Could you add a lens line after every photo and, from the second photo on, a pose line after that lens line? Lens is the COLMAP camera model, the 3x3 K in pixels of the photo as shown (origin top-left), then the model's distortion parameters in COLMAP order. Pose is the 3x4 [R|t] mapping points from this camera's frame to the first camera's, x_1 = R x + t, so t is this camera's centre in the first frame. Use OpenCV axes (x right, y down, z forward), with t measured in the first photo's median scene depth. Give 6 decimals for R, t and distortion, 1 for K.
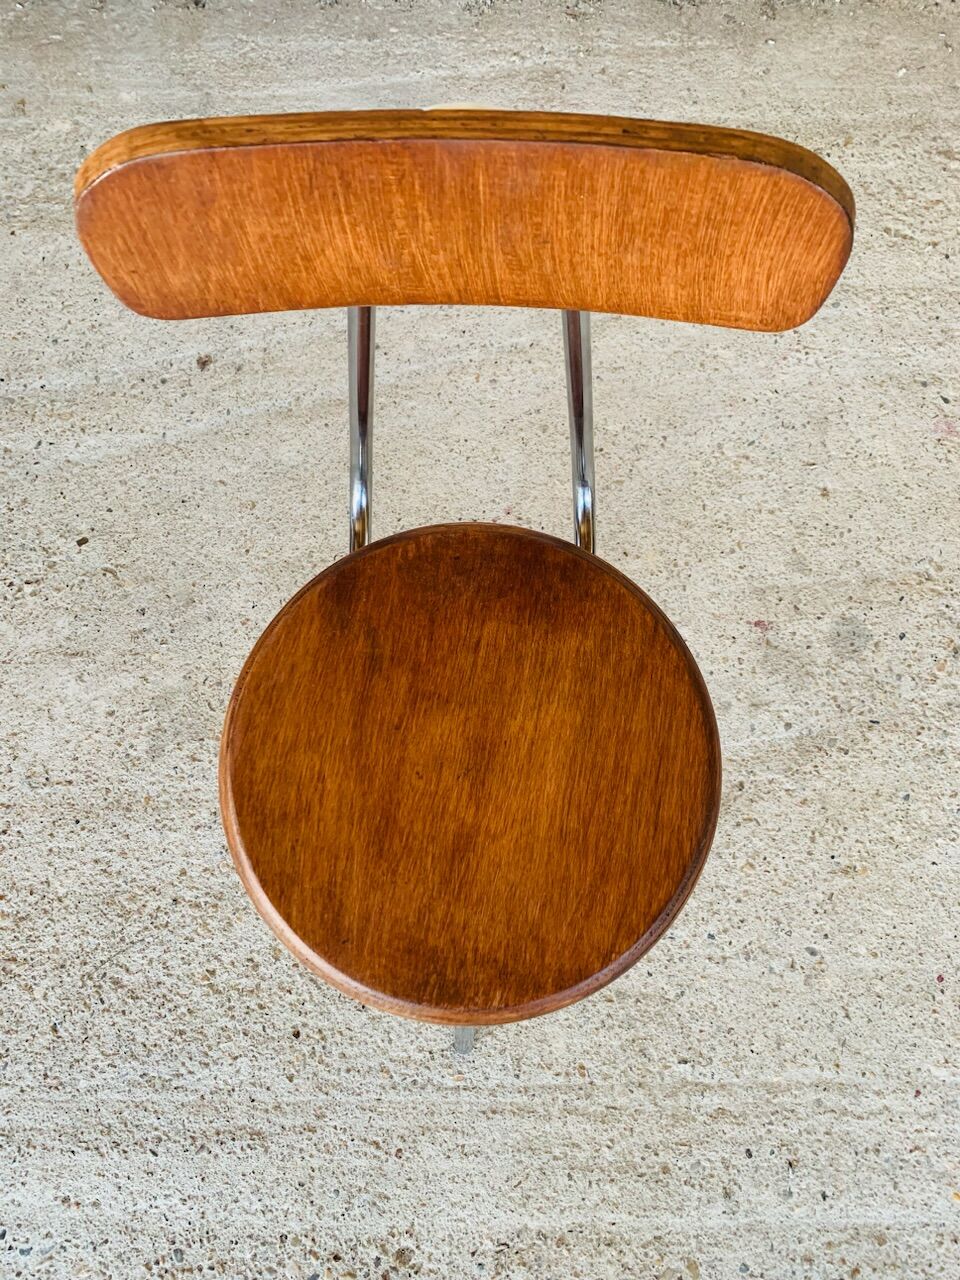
lens RADIAL K [[994.2, 0, 474.8], [0, 994.2, 663.6], [0, 0, 1]] dist [0.006543, -0.017030]
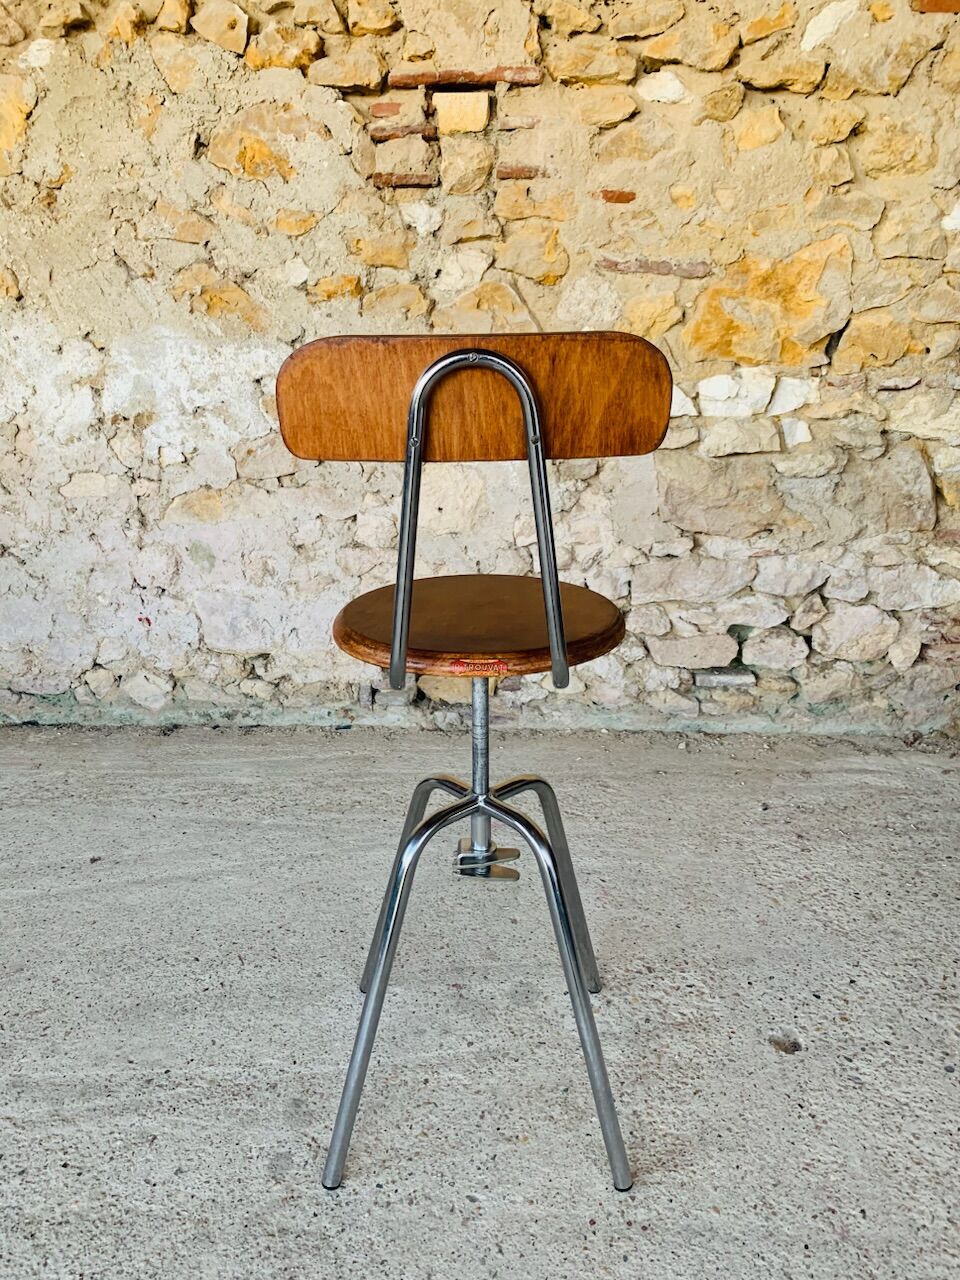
lens RADIAL K [[994.2, 0, 485.6], [0, 994.2, 628.6], [0, 0, 1]] dist [0.006543, -0.017030]
pose [[0.999926, 0.011412, -0.004261, 0.334668], [-0.009732, 0.538021, -0.842875, 0.817473], [-0.007327, 0.842854, 0.538092, -0.081920]]
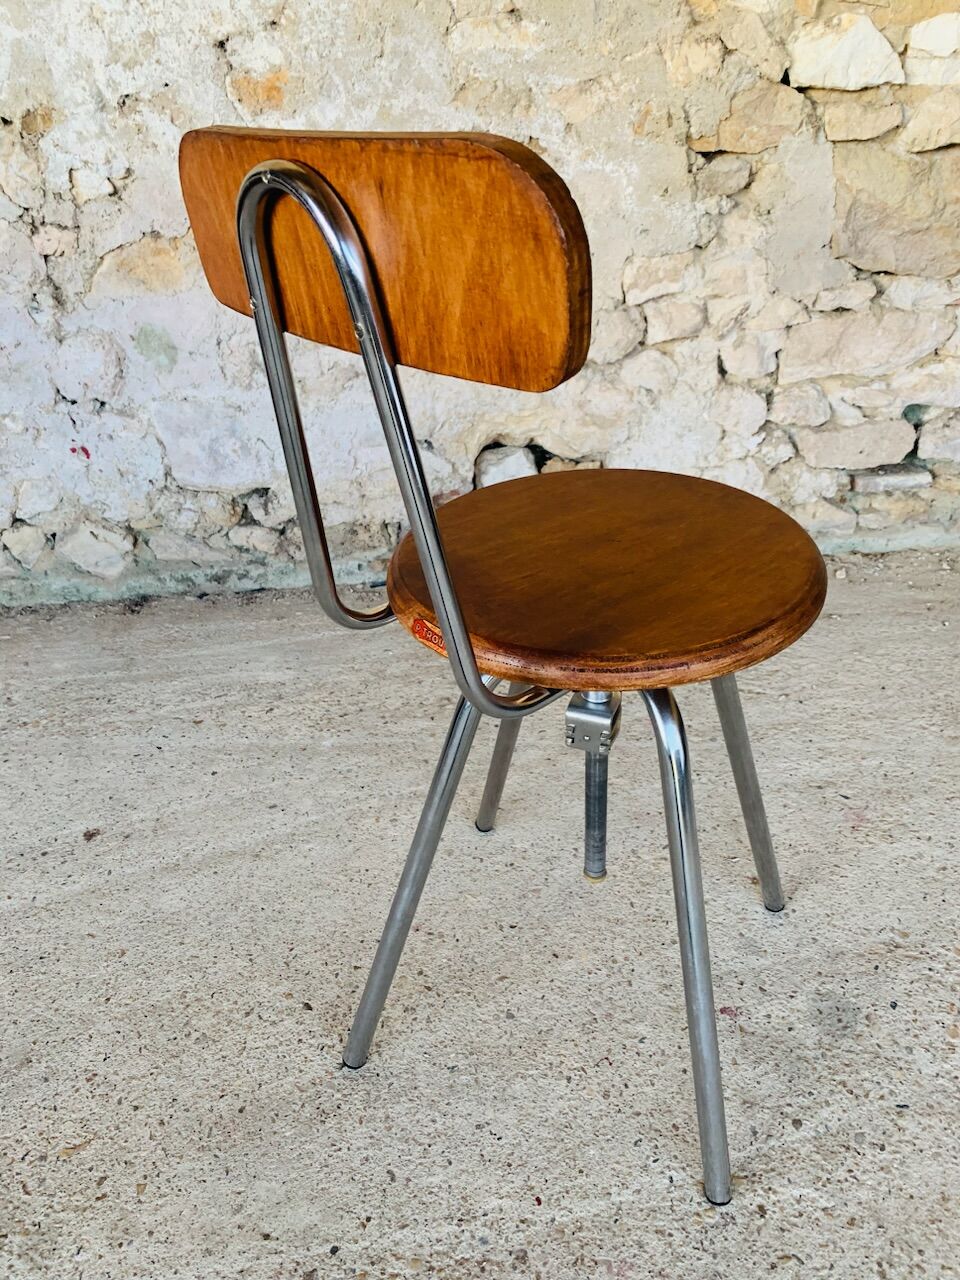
lens RADIAL K [[994.2, 0, 474.0], [0, 994.2, 648.5], [0, 0, 1]] dist [0.006543, -0.017030]
pose [[0.993448, -0.071381, 0.089246, 0.024681], [0.113327, 0.716040, -0.688799, 0.302115], [-0.014737, 0.694400, 0.719438, 0.196846]]
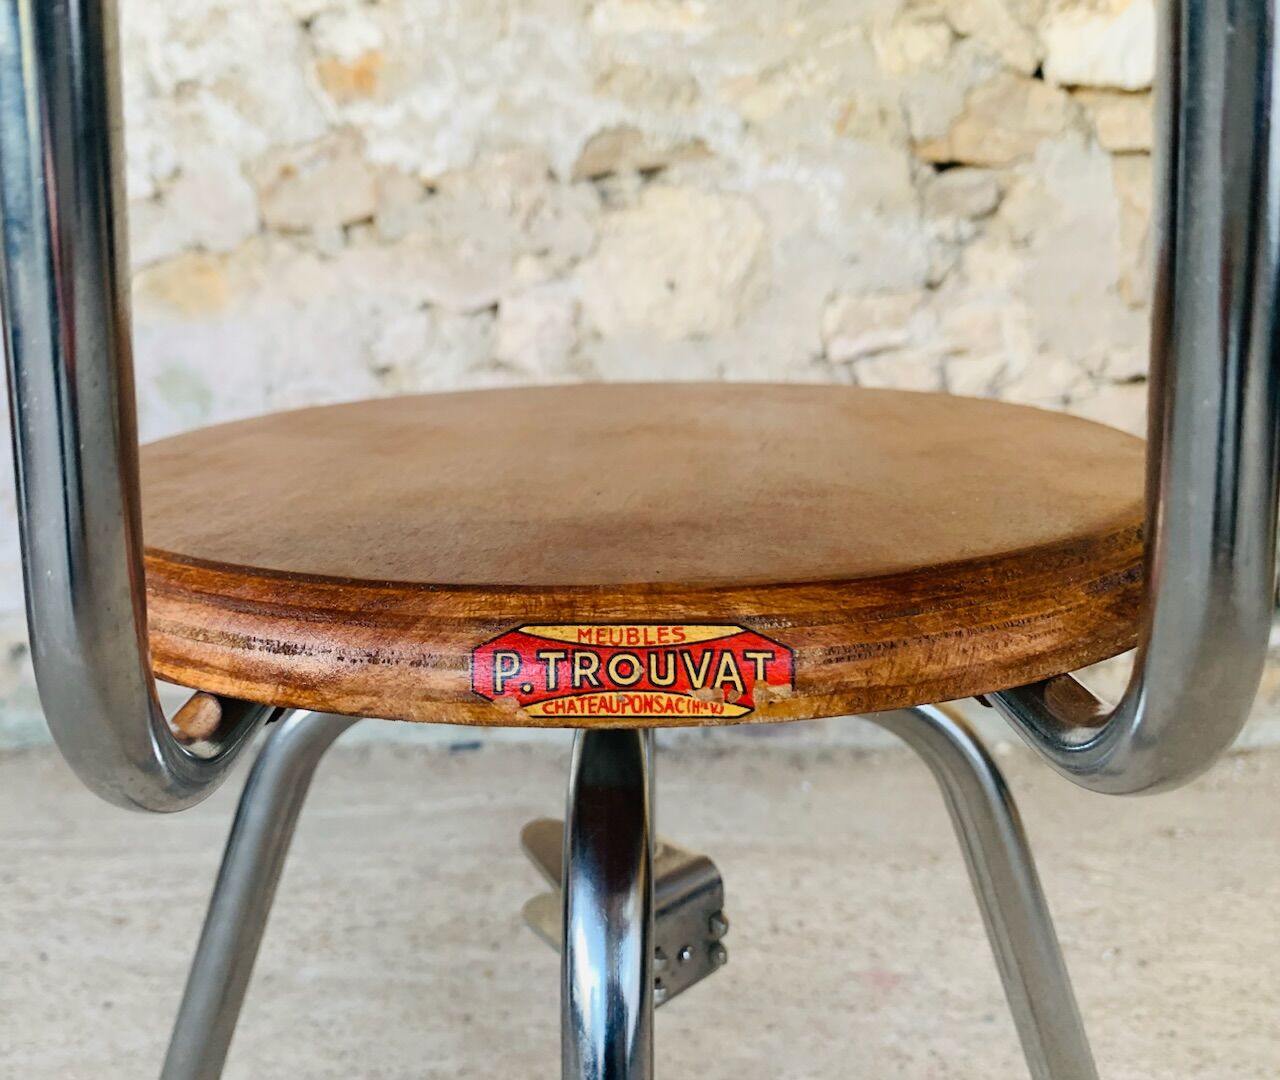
lens RADIAL K [[1147.3, 0, 554.7], [0, 1147.3, 519.3], [0, 0, 1]] dist [-0.052731, 0.026054]
pose [[0.999979, -0.000290, -0.006430, 0.125367], [-0.005655, 0.437714, -0.899096, 0.121062], [0.003075, 0.899114, 0.437704, 0.499817]]
